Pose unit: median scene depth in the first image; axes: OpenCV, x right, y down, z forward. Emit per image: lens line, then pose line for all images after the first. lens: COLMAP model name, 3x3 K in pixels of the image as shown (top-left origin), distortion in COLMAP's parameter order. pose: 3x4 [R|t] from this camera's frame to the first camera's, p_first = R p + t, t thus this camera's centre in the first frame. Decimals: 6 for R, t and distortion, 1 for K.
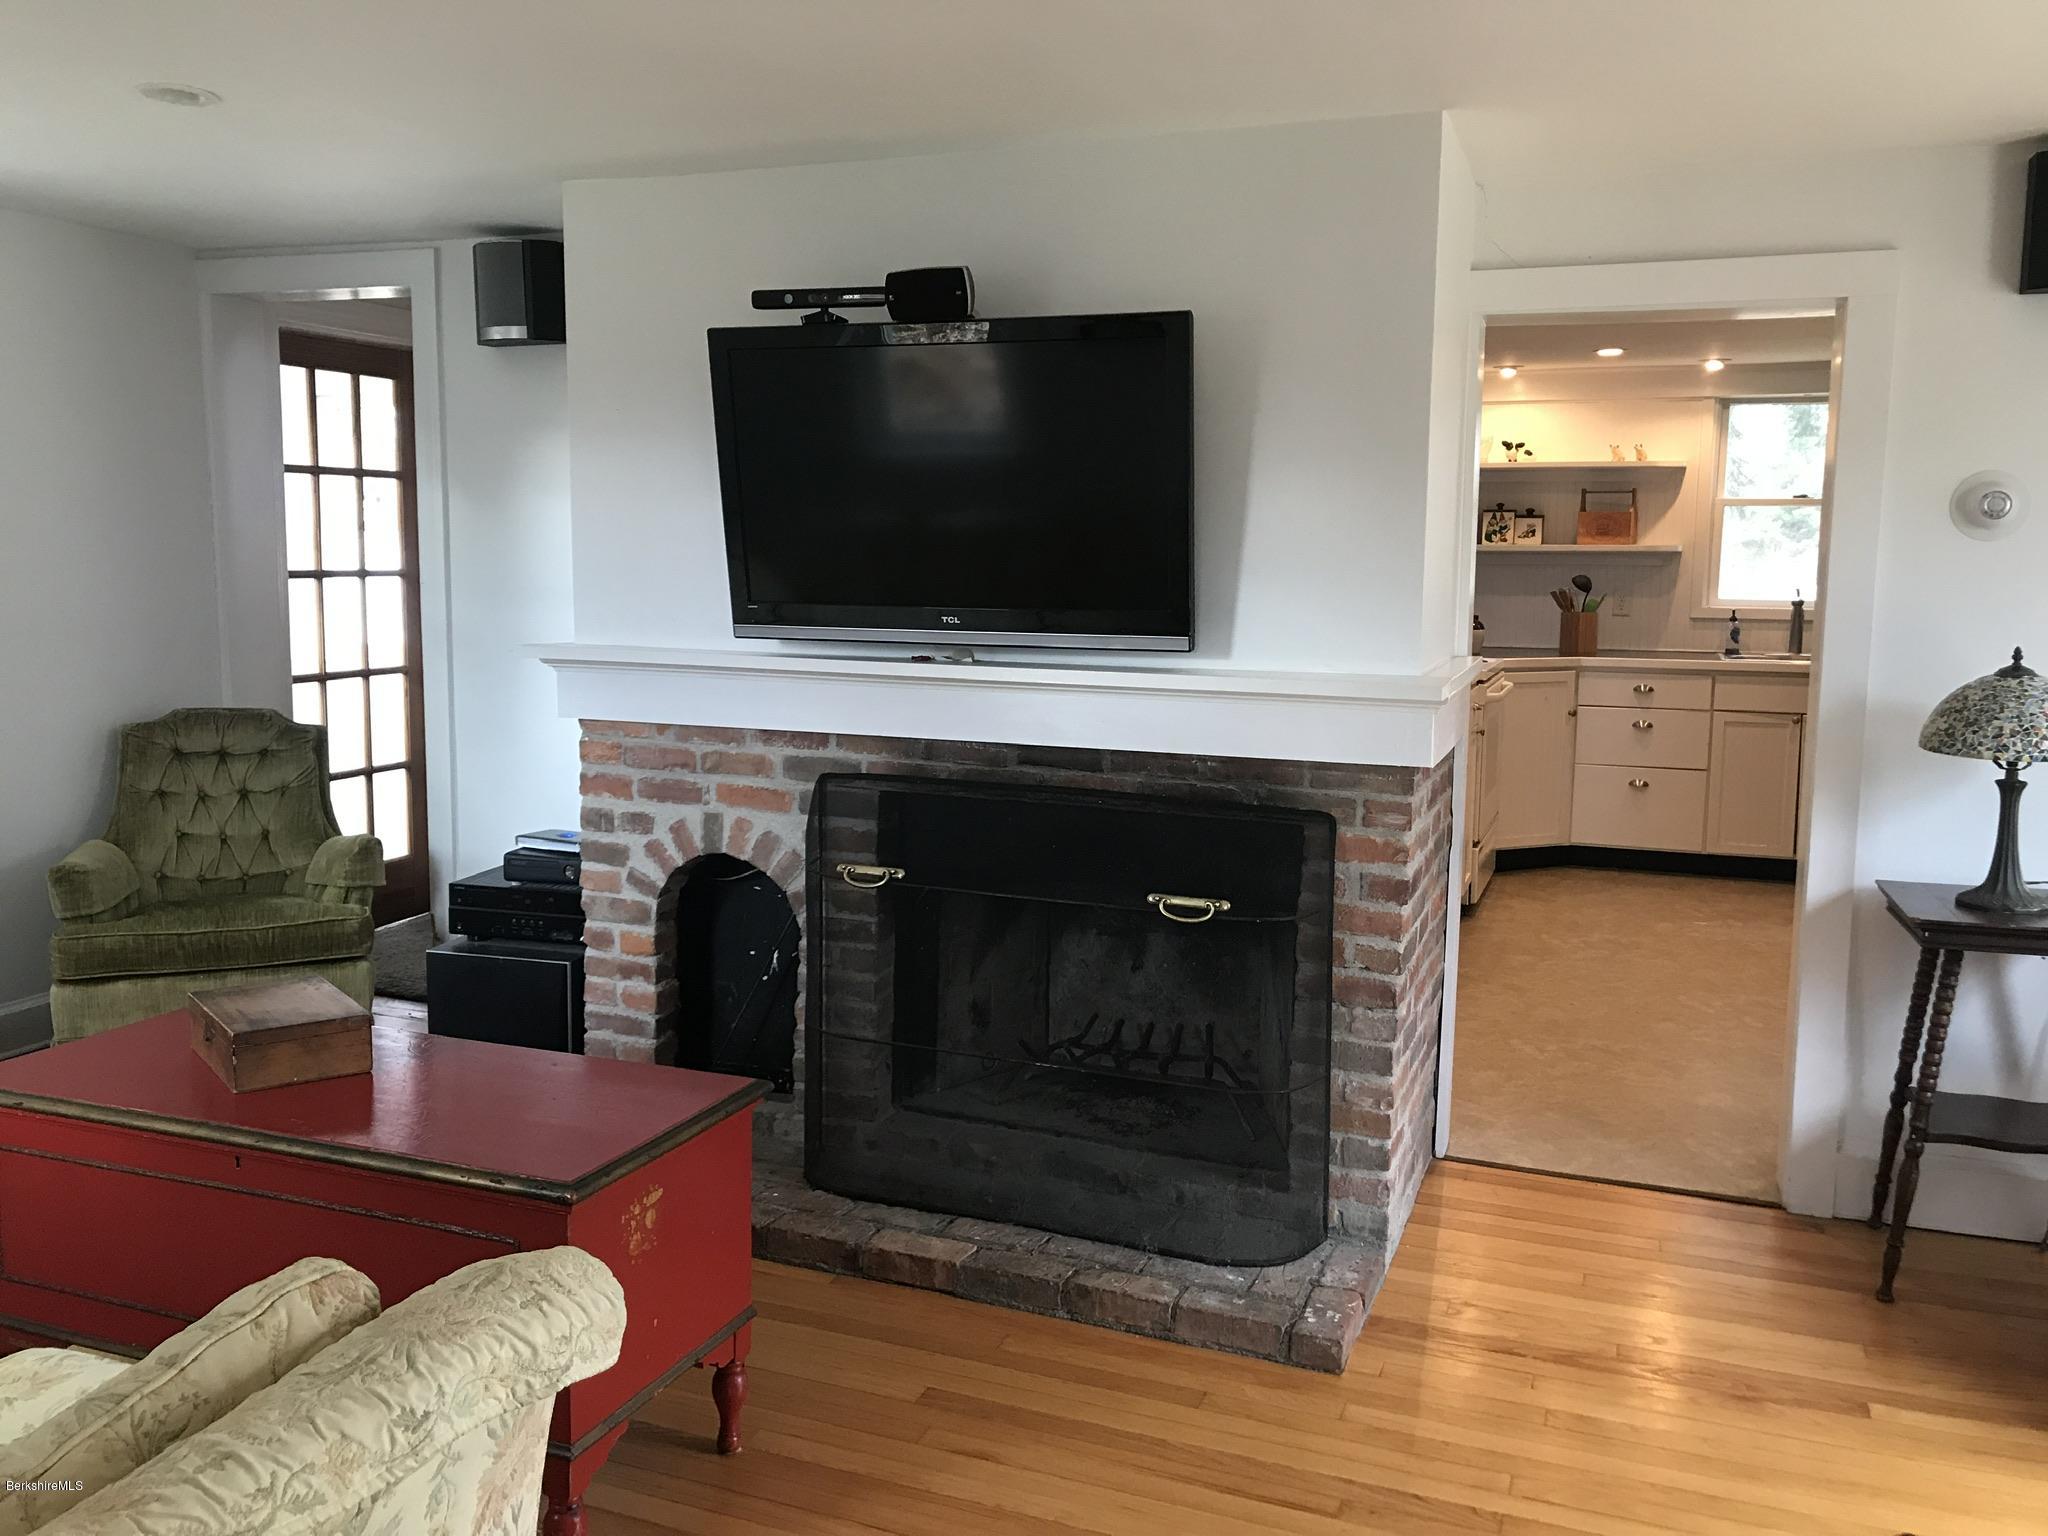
lens RADIAL K [[1668.7, 0, 1023.0], [0, 1668.7, 769.4], [0, 0, 1]] dist [0.030926, -0.013324]
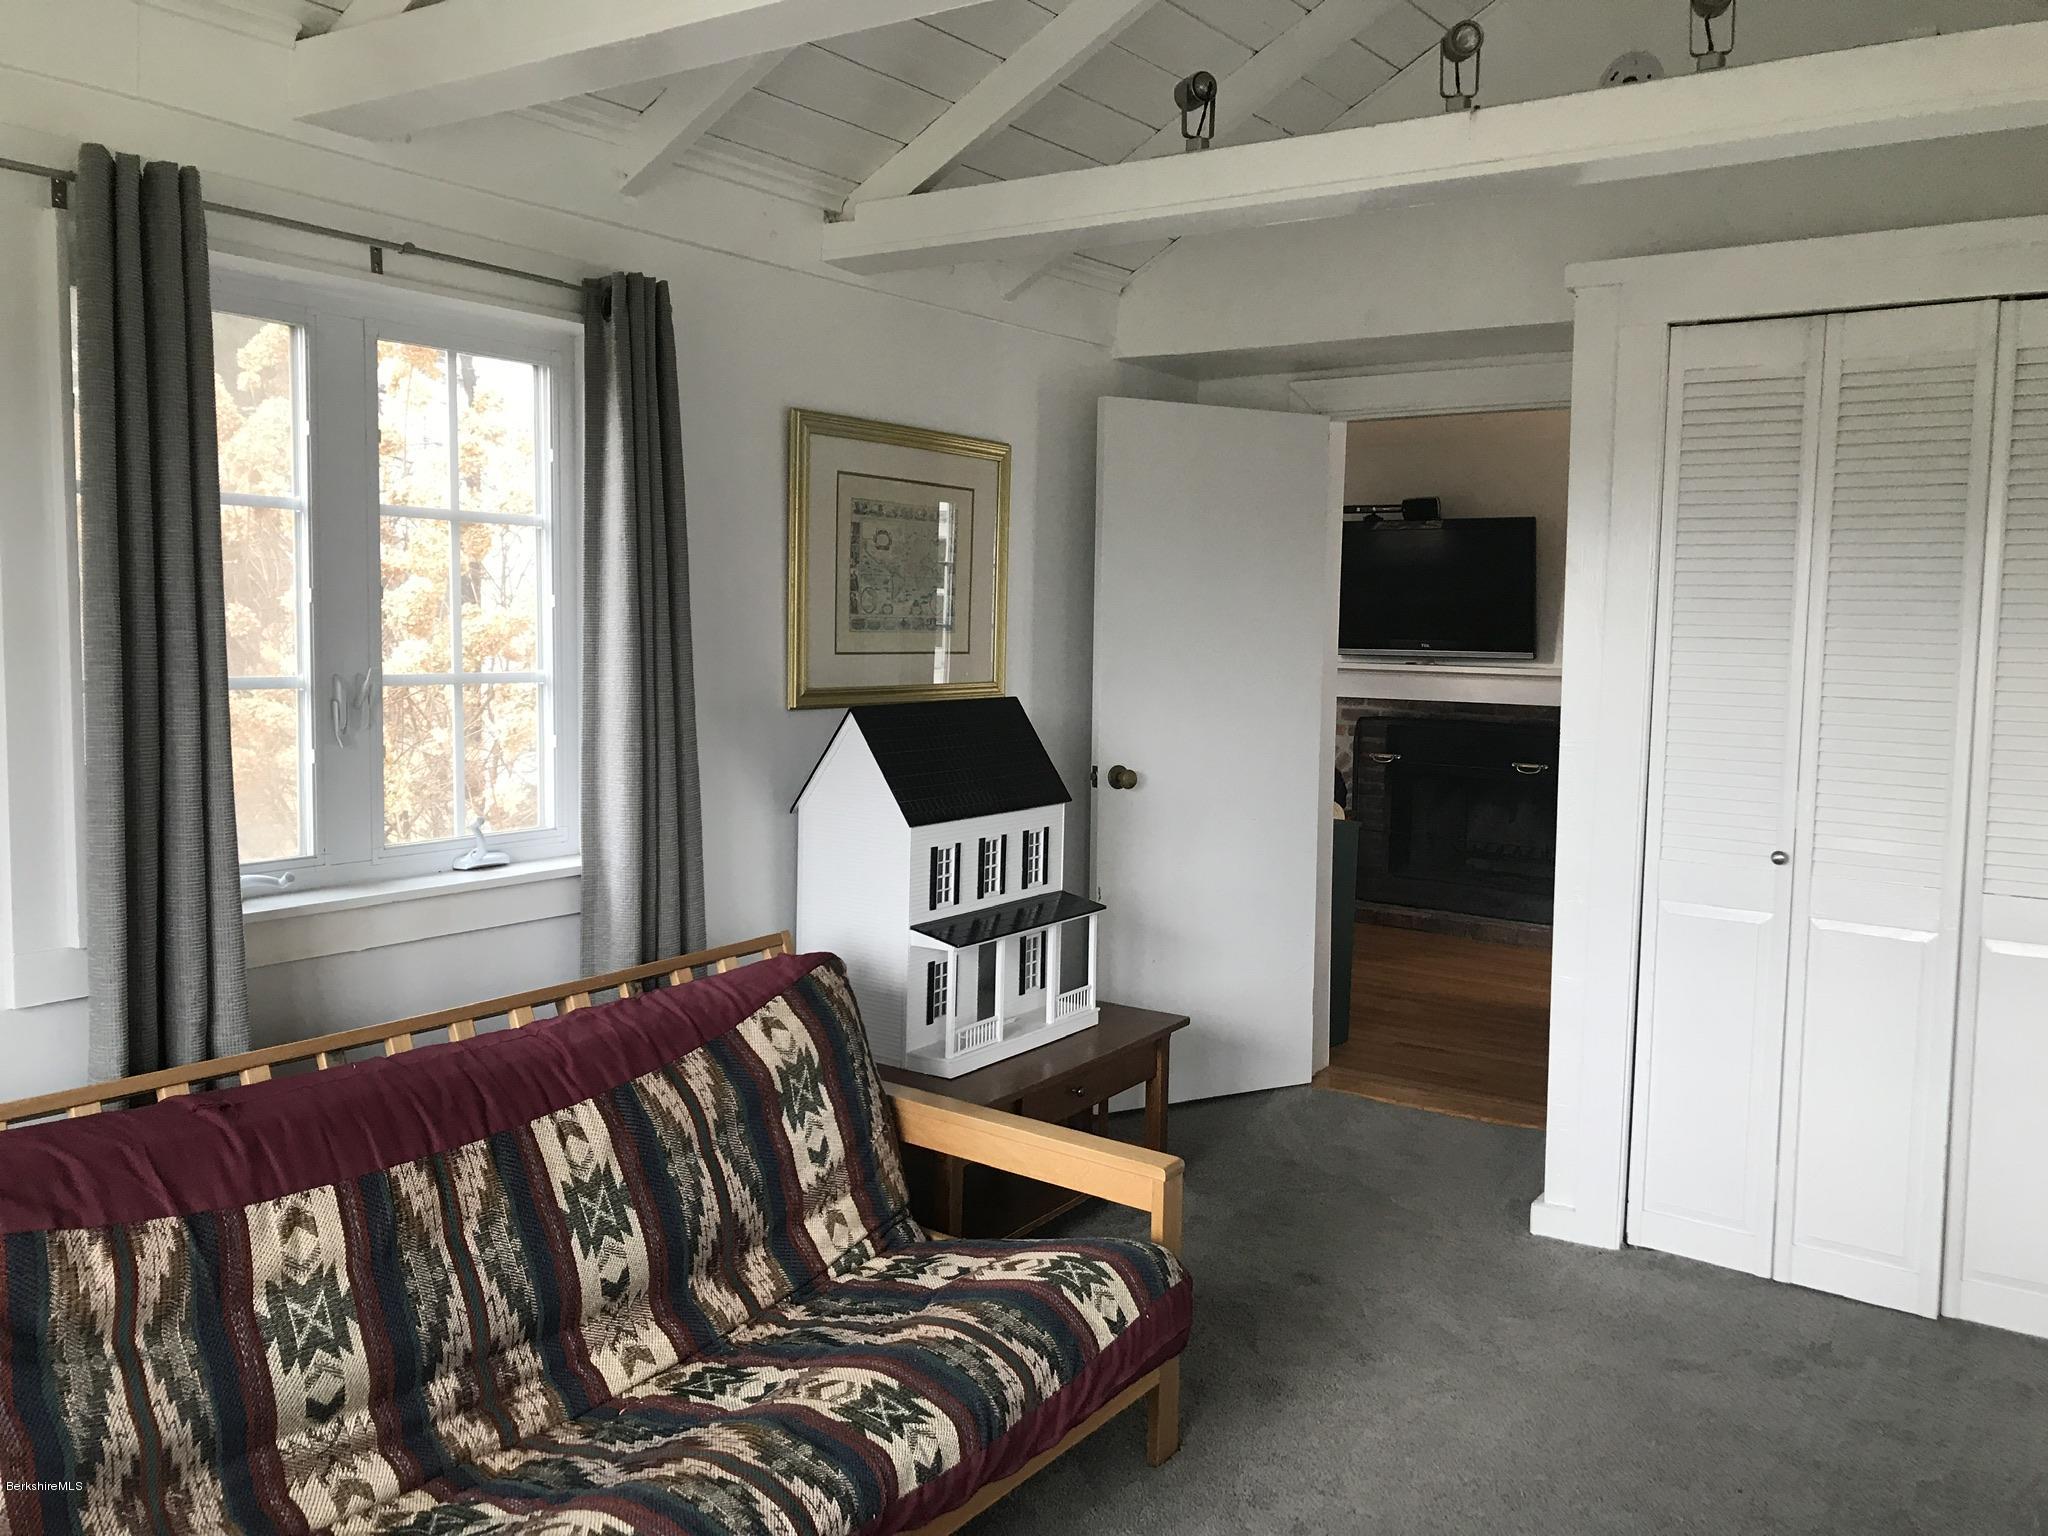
lens RADIAL K [[1668.7, 0, 1021.1], [0, 1668.7, 759.9], [0, 0, 1]] dist [0.030926, -0.013324]
pose [[0.969553, 0.020228, -0.244044, -0.018351], [-0.026542, 0.999392, -0.022614, 0.134203], [0.243438, 0.028403, 0.969500, -1.359625]]
